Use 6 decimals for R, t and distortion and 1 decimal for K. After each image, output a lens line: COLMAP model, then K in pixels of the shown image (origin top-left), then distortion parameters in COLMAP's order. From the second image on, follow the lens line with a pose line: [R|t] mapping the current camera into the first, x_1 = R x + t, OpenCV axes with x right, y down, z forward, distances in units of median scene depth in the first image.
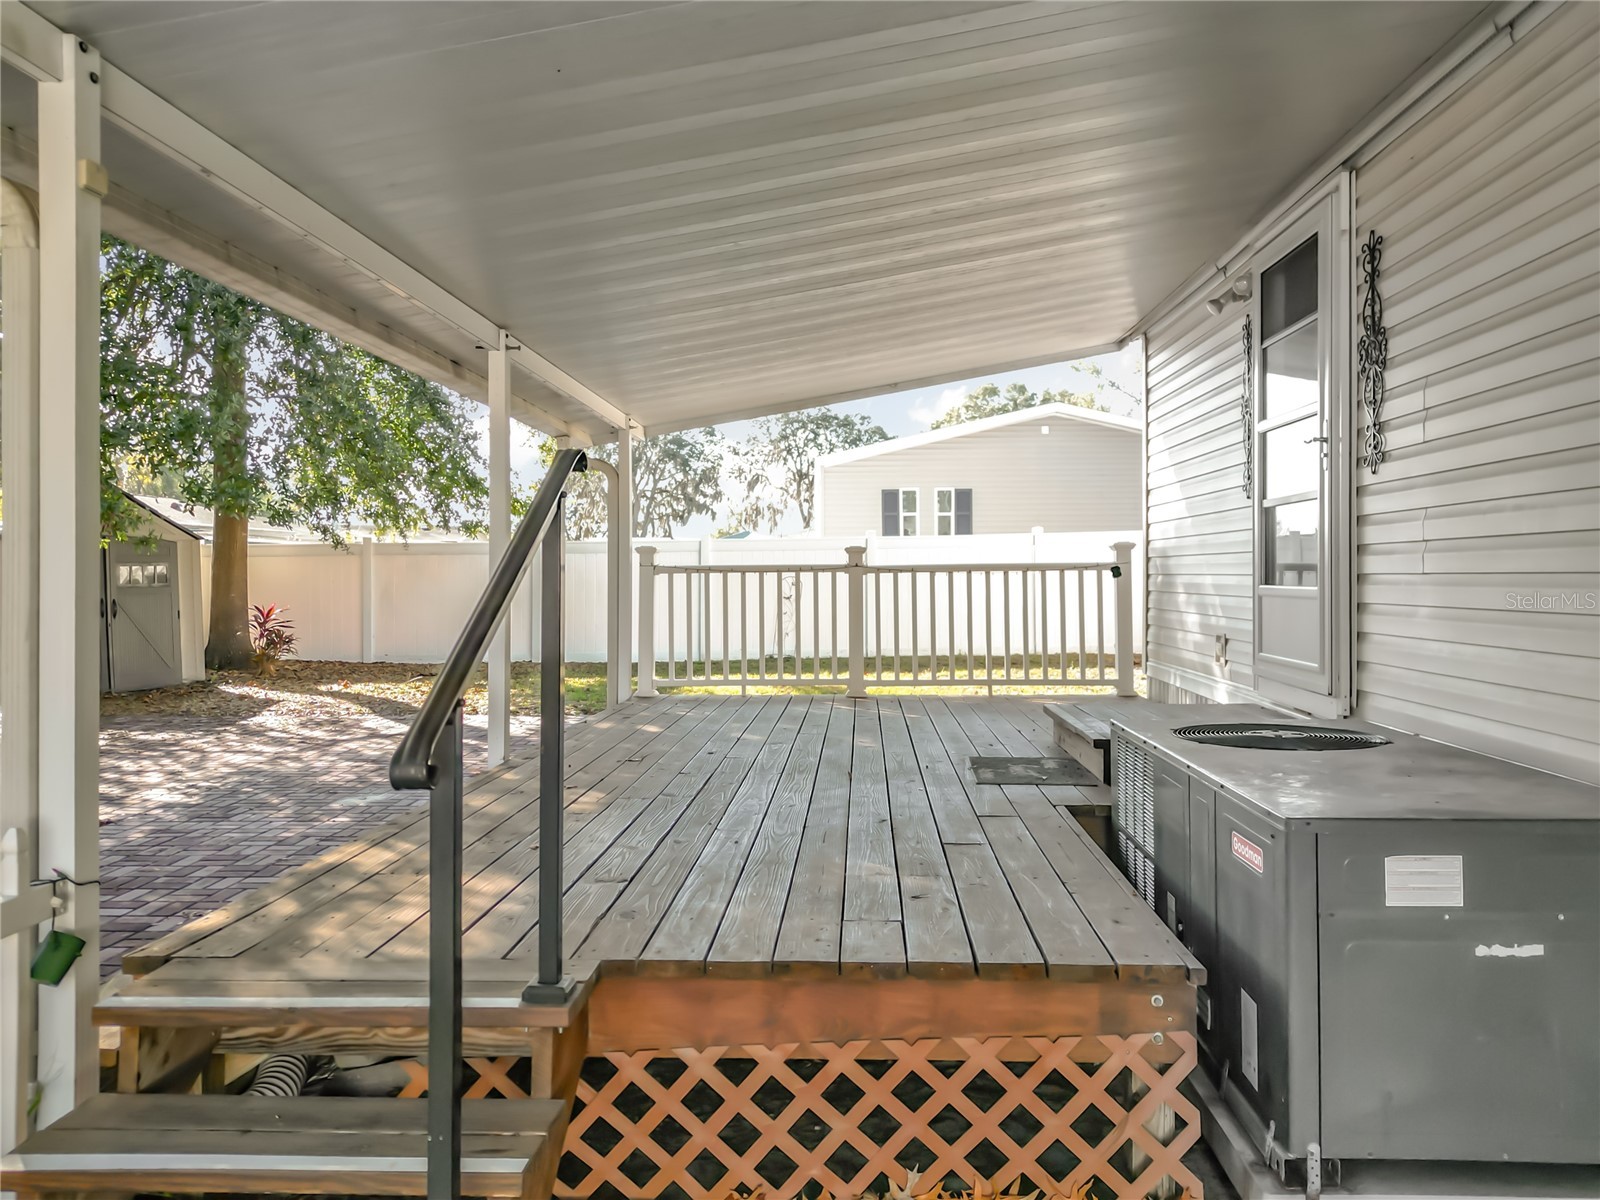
lens RADIAL K [[1185.8, 0, 794.9], [0, 1185.8, 574.1], [0, 0, 1]] dist [0.041749, -0.000927]
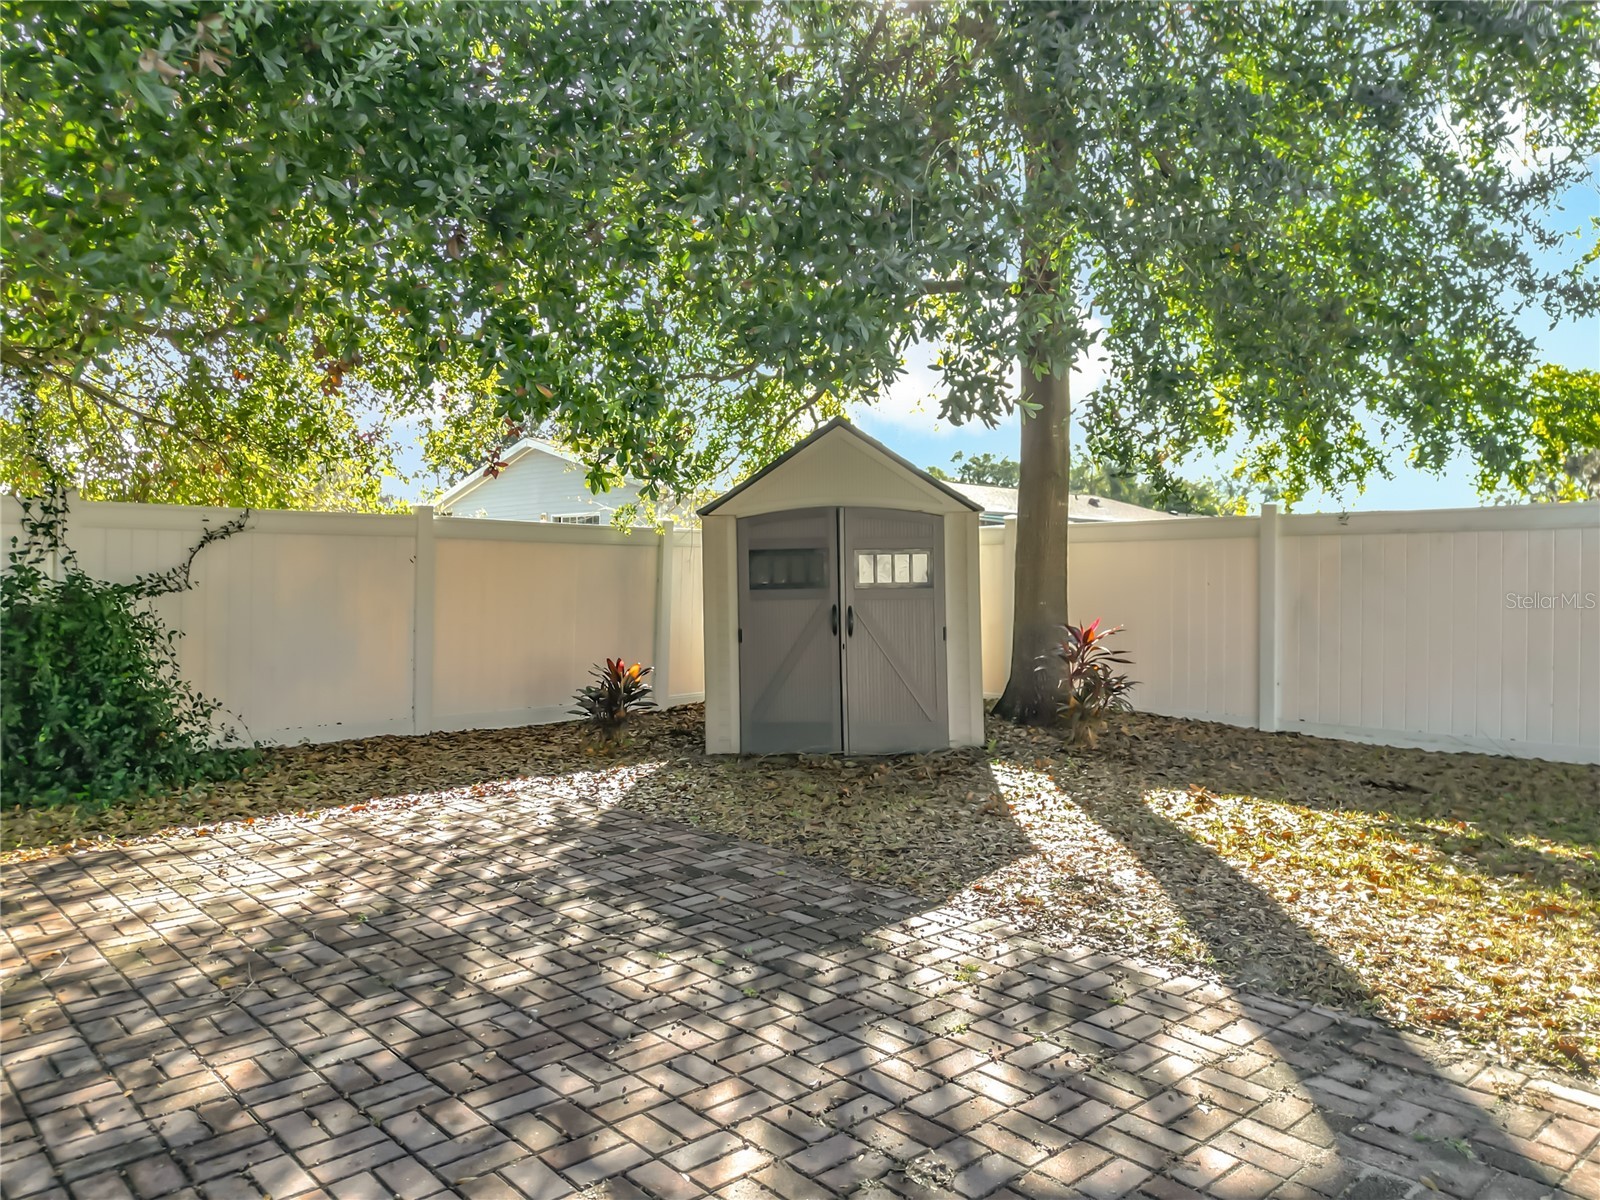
lens RADIAL K [[1153.9, 0, 795.2], [0, 1153.9, 576.0], [0, 0, 1]] dist [0.038753, -0.006158]
pose [[0.725223, 0.008859, -0.688457, -0.293695], [-0.010008, 0.999947, 0.002324, 0.007141], [0.688441, 0.005204, 0.725273, 0.916465]]
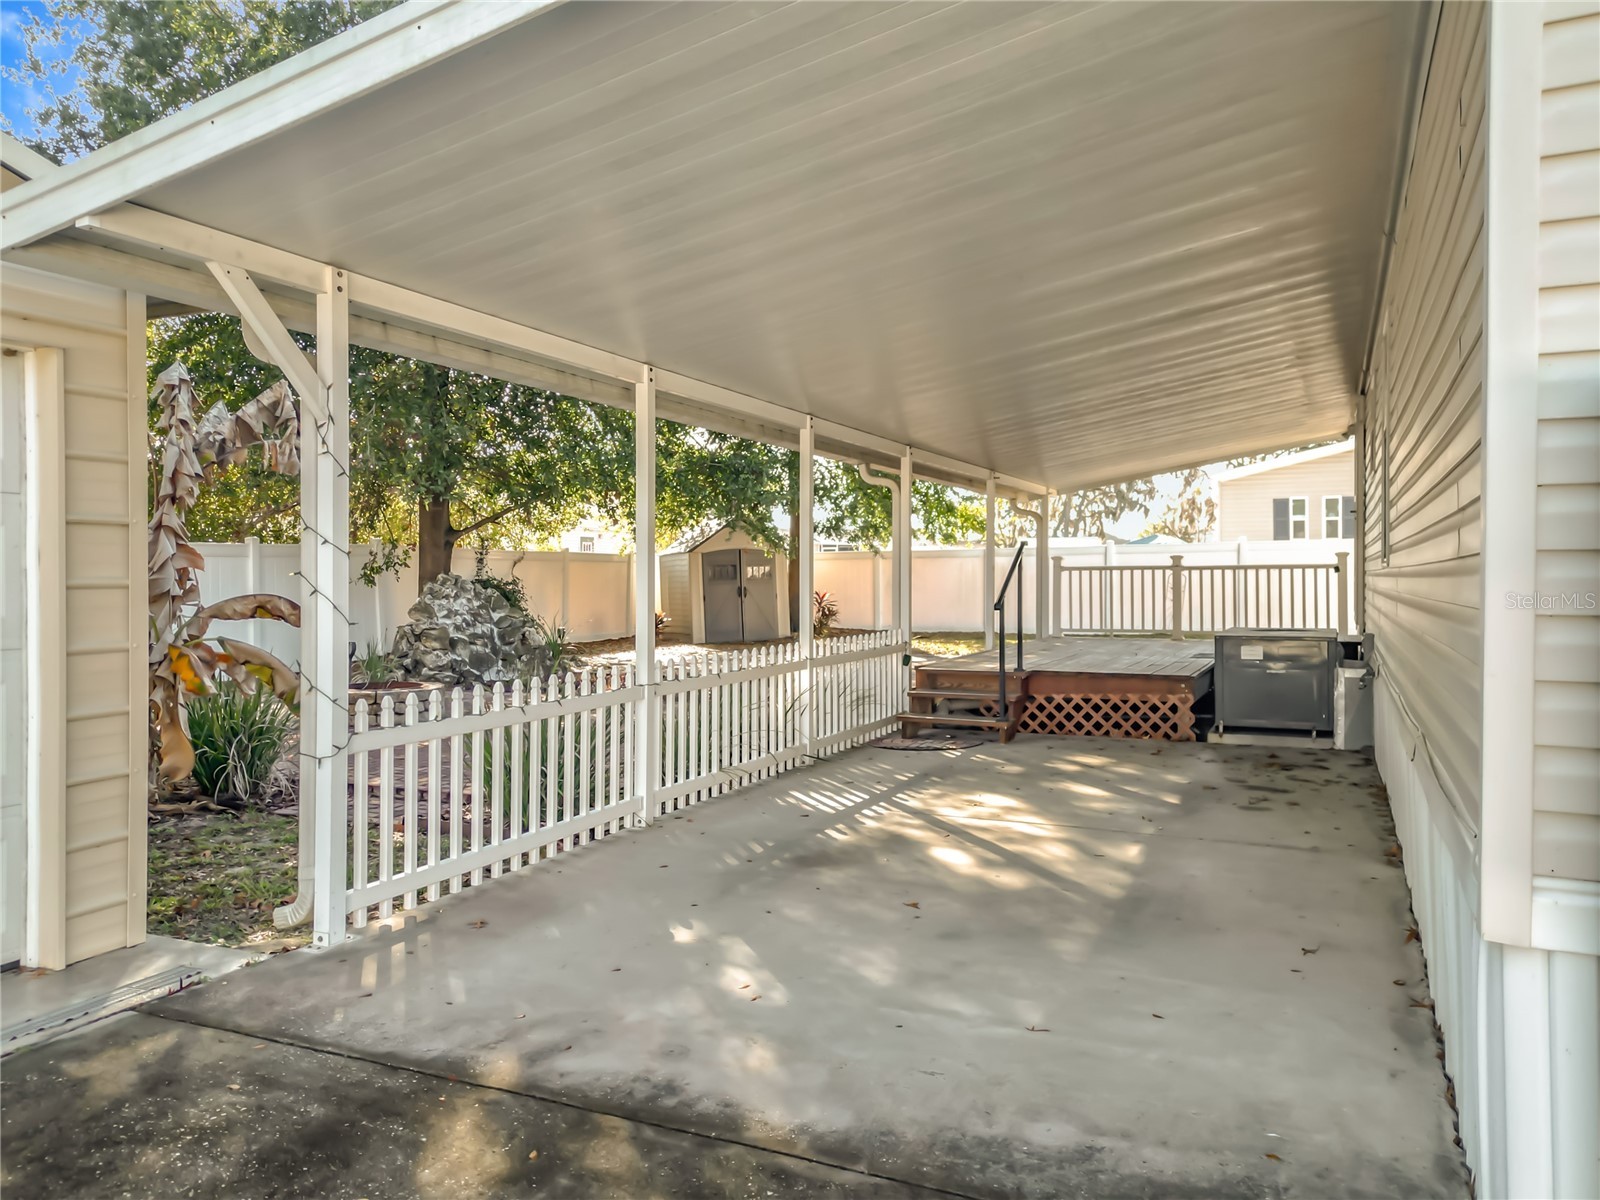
lens RADIAL K [[1153.9, 0, 795.2], [0, 1153.9, 576.0], [0, 0, 1]] dist [0.038753, -0.006158]
pose [[0.933694, 0.001312, -0.358069, 0.139383], [0.000675, 0.999985, 0.005423, -0.001984], [0.358071, -0.005305, 0.933679, -0.837665]]
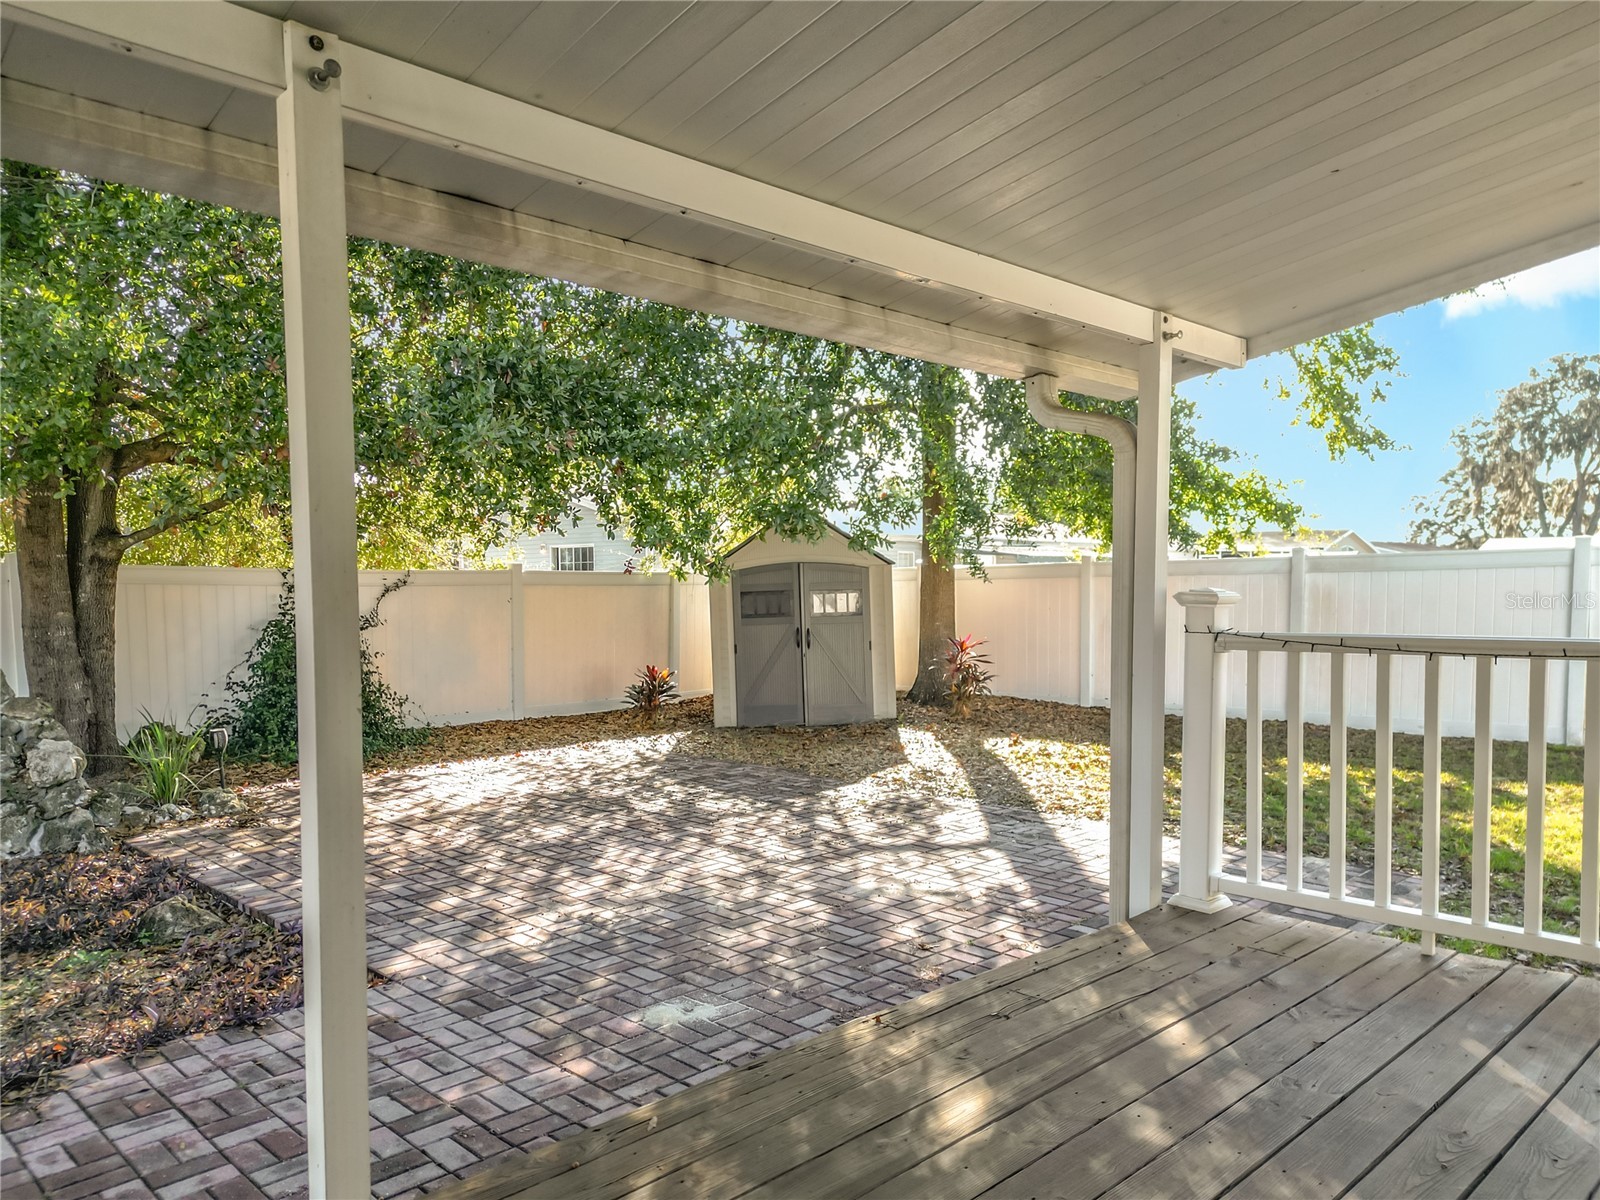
lens RADIAL K [[1154.5, 0, 744.1], [0, 1154.5, 583.5], [0, 0, 1]] dist [-0.000619, -0.005993]
pose [[0.719279, -0.004878, -0.694704, 0.060963], [0.007246, 0.999974, 0.000481, -0.026658], [0.694684, -0.005380, 0.719295, 0.508926]]
